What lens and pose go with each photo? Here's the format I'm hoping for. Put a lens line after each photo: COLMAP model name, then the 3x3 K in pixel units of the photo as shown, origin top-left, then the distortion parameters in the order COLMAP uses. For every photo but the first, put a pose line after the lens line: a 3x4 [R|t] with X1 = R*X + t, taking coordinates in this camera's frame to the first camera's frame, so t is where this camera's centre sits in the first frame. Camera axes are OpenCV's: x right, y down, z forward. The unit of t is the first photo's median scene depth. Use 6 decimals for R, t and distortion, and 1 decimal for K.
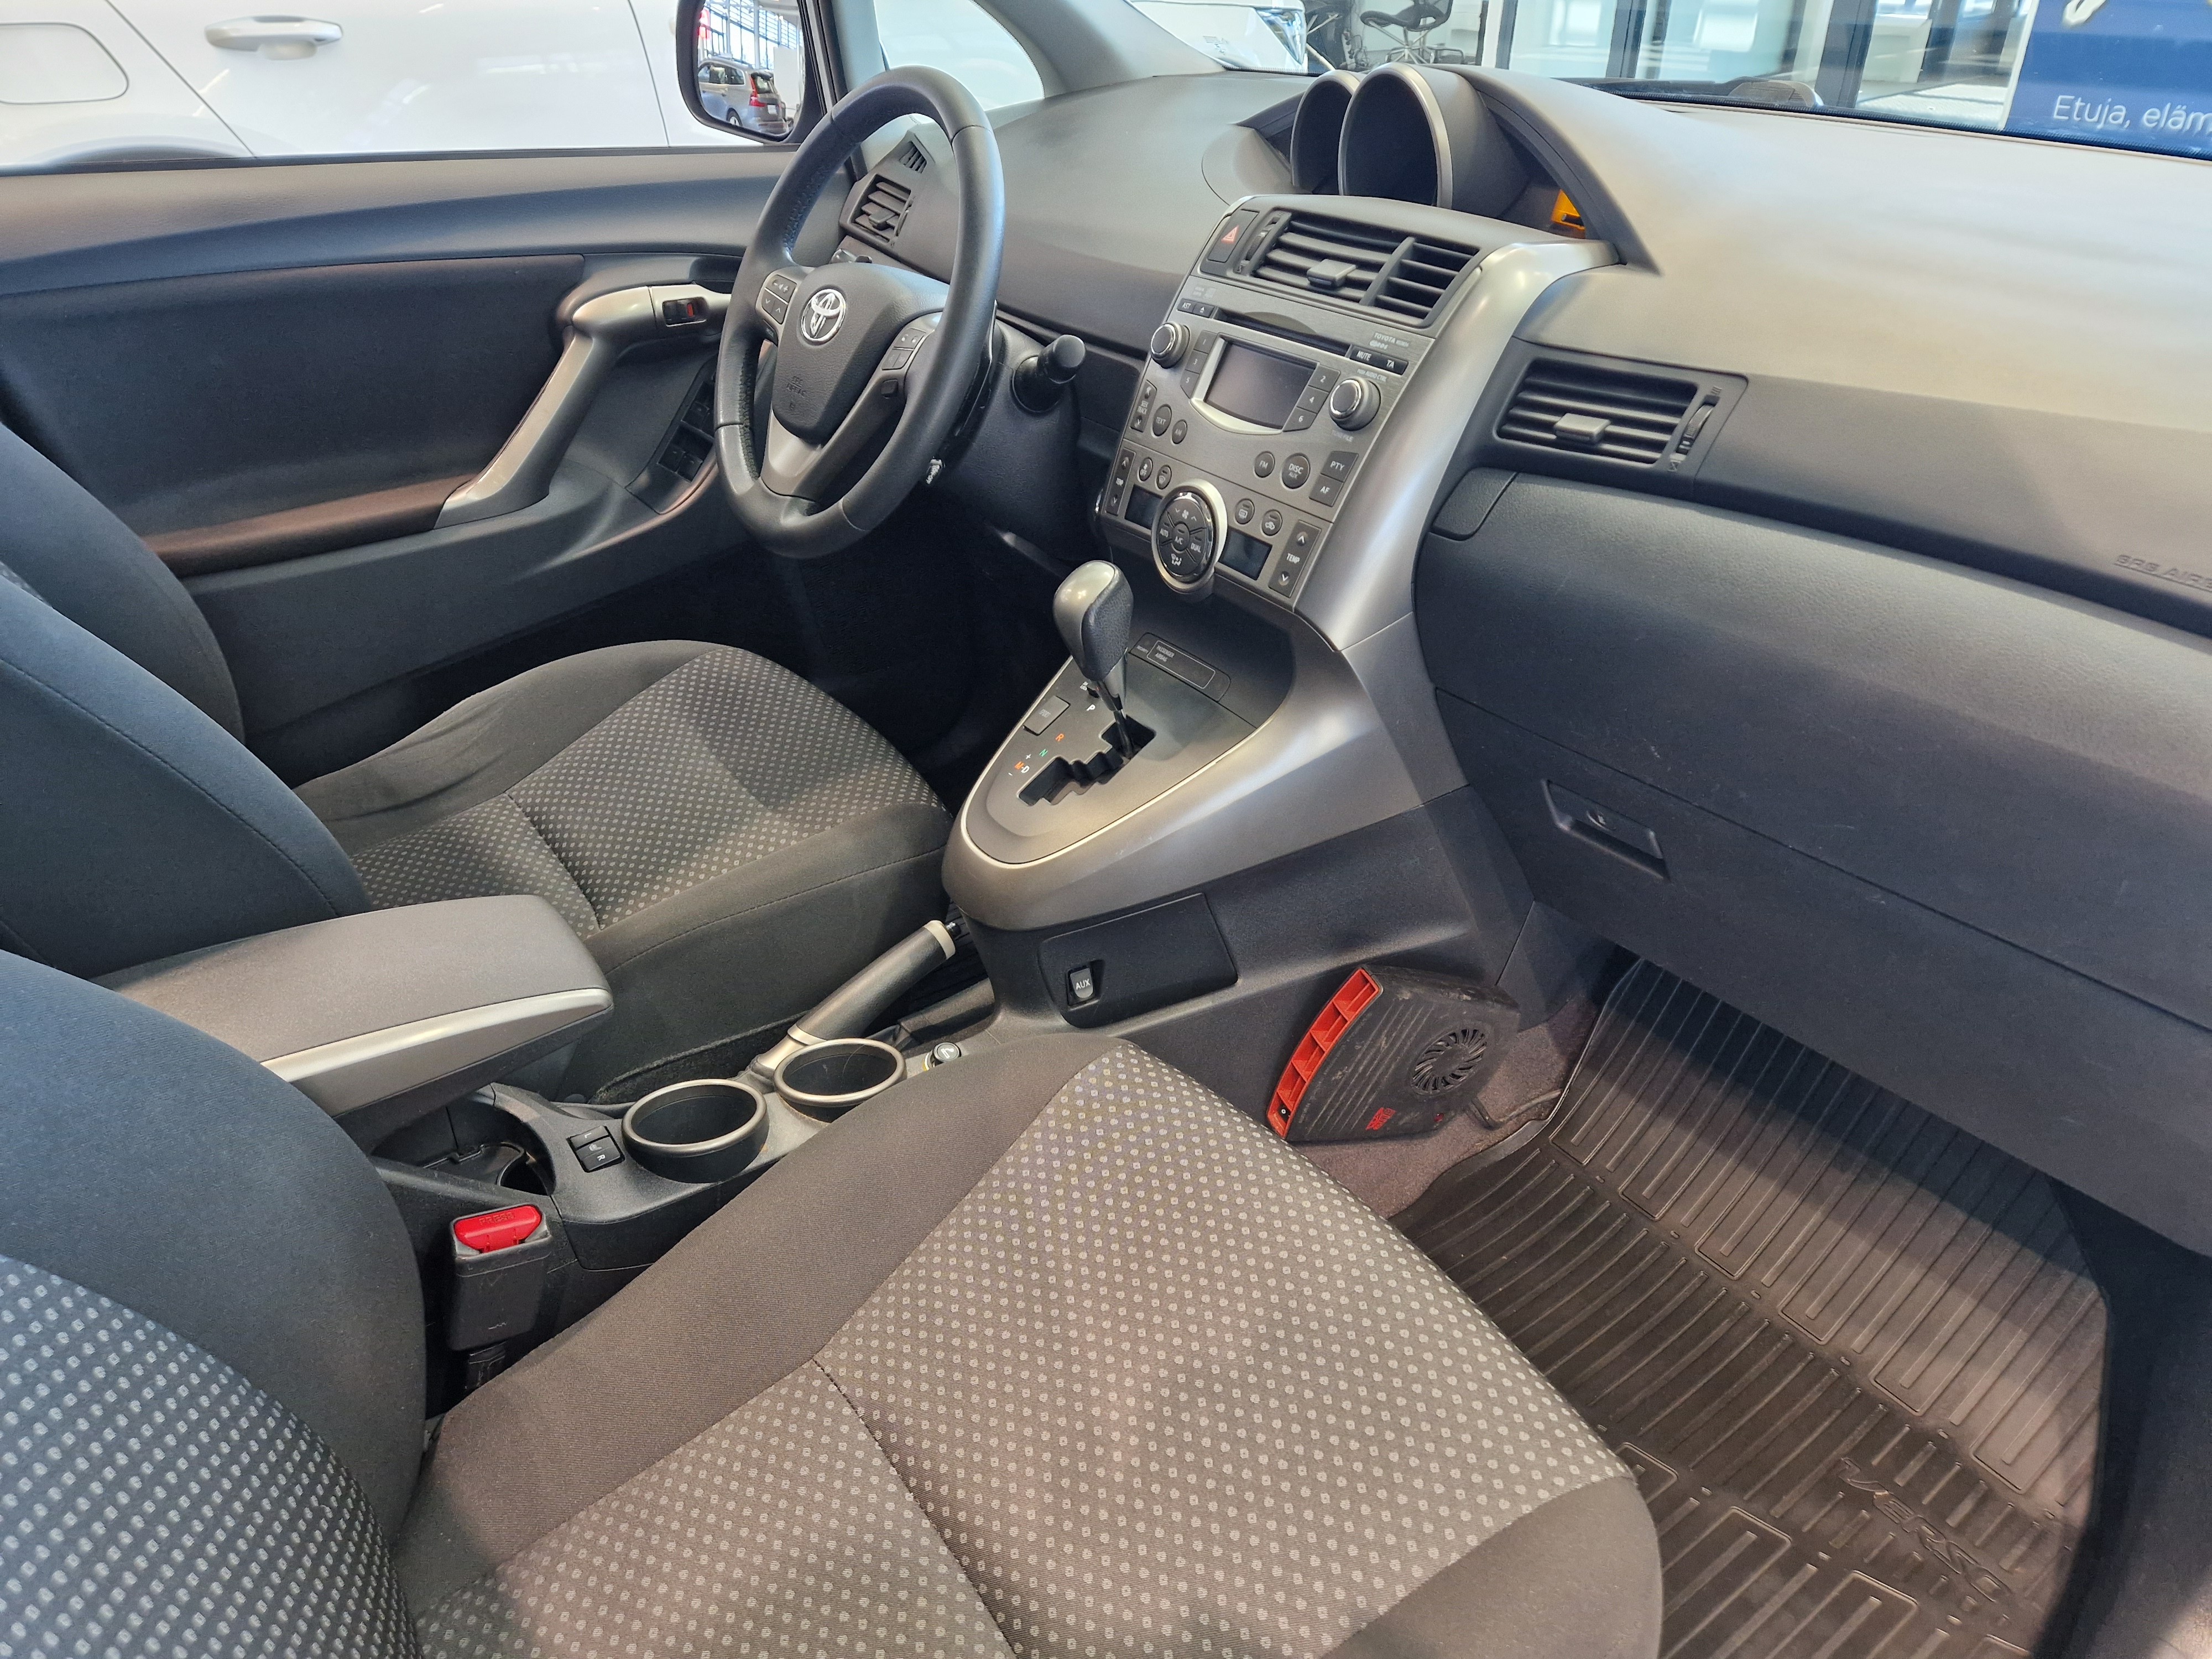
lens RADIAL K [[1480.1, 0, 1107.1], [0, 1480.1, 849.7], [0, 0, 1]] dist [0.065097, -0.053380]
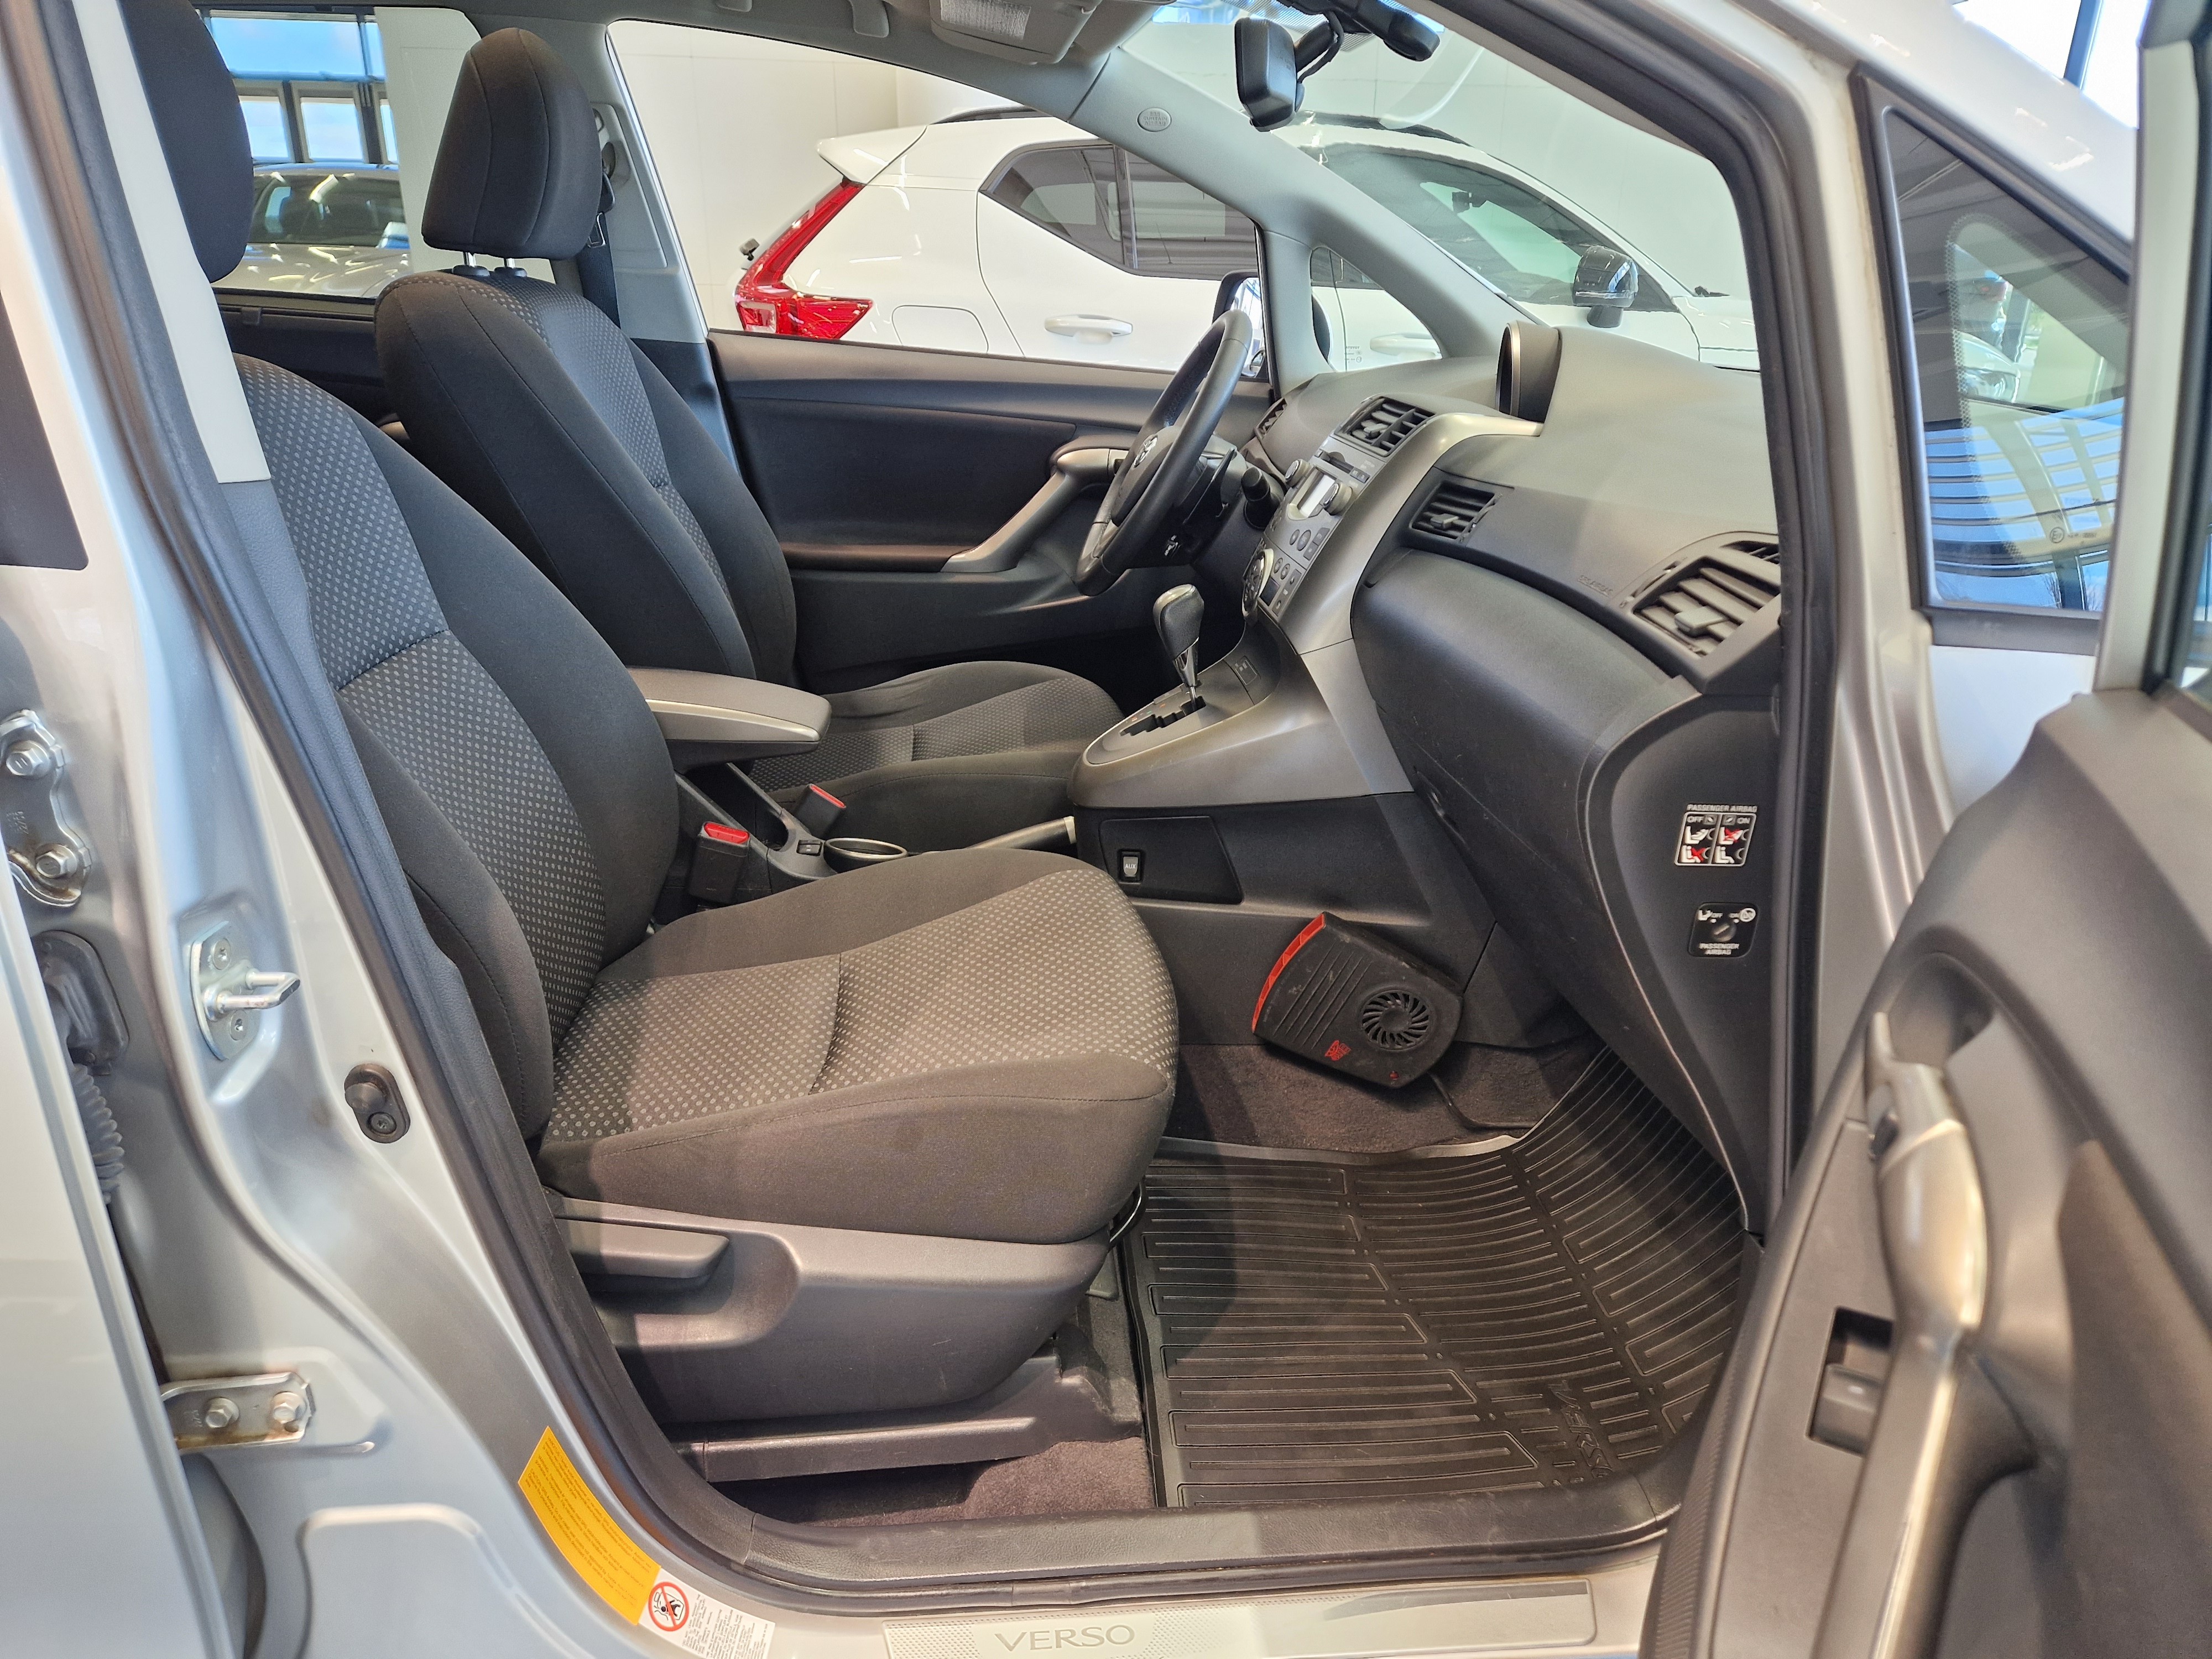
lens RADIAL K [[1480.1, 0, 1103.3], [0, 1480.1, 847.3], [0, 0, 1]] dist [0.065097, -0.053380]
pose [[0.862128, 0.220716, -0.456091, 0.716468], [-0.305886, 0.944320, -0.121217, 0.296090], [0.403941, 0.244017, 0.881639, -0.368252]]
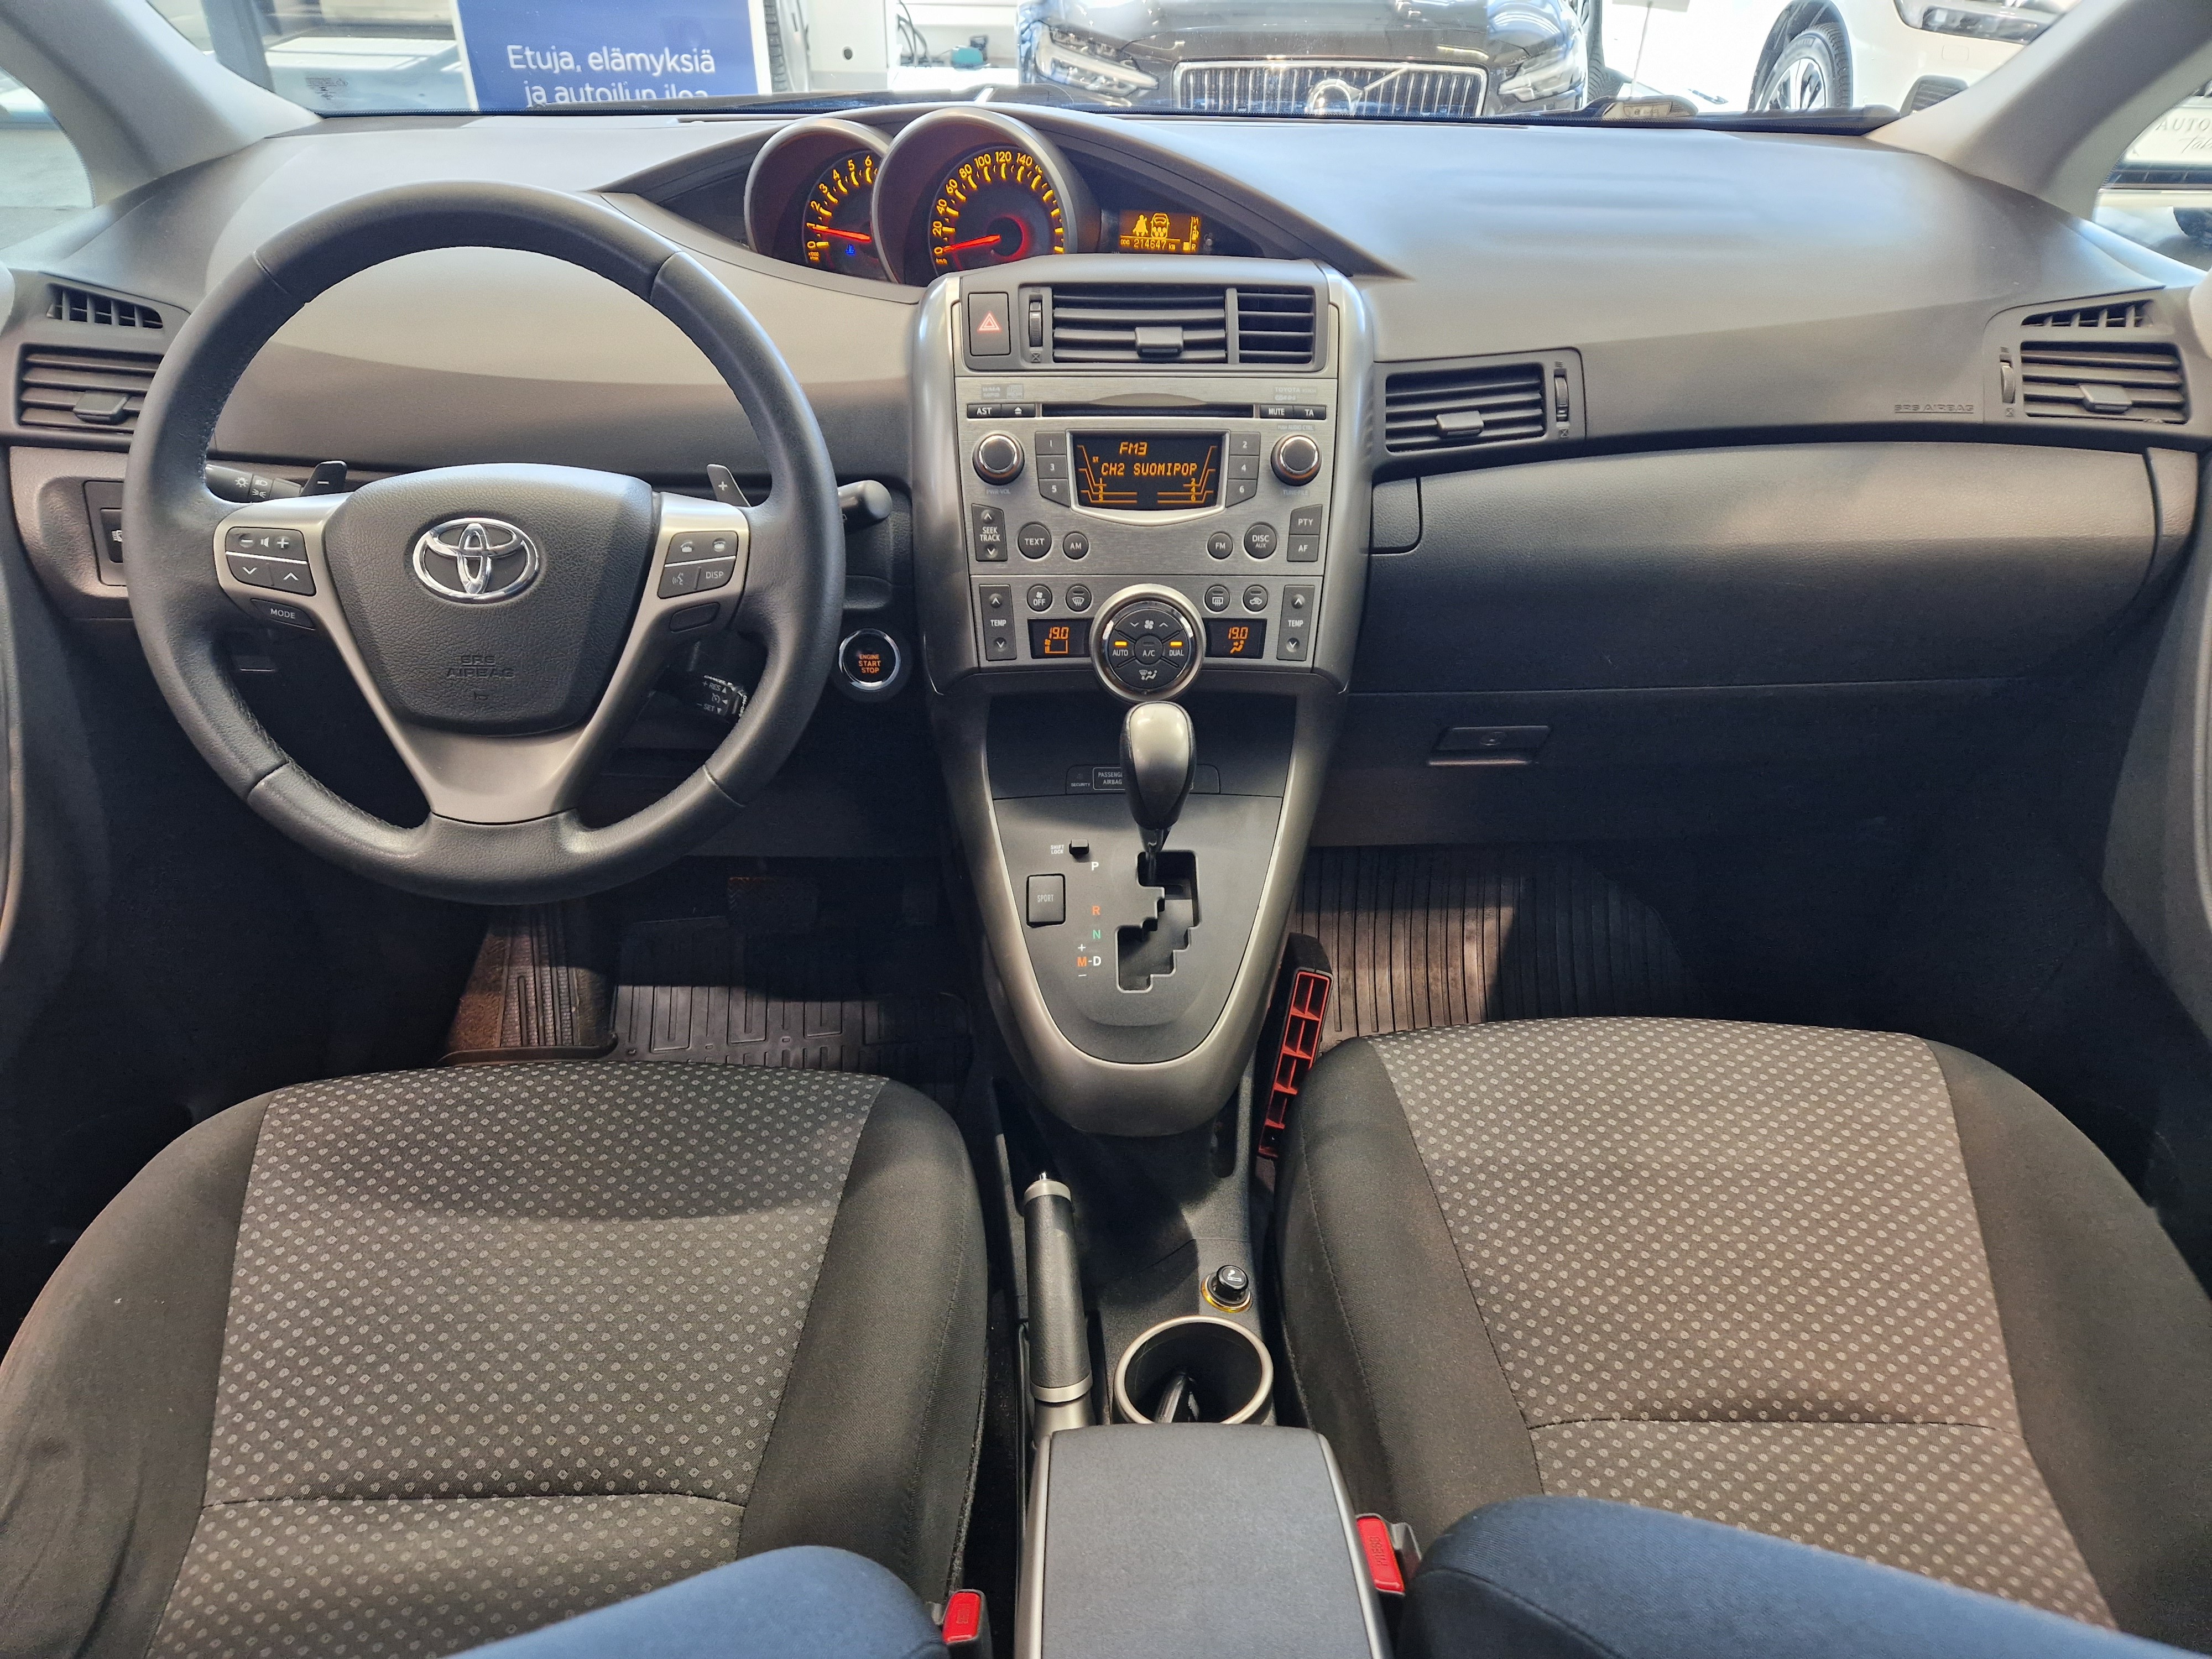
lens RADIAL K [[1480.1, 0, 1118.8], [0, 1480.1, 875.3], [0, 0, 1]] dist [0.065097, -0.053380]
pose [[0.551545, -0.457736, 0.697335, -0.696847], [0.426905, 0.873104, 0.235459, -0.328520], [-0.716624, 0.167829, 0.676966, 0.439264]]
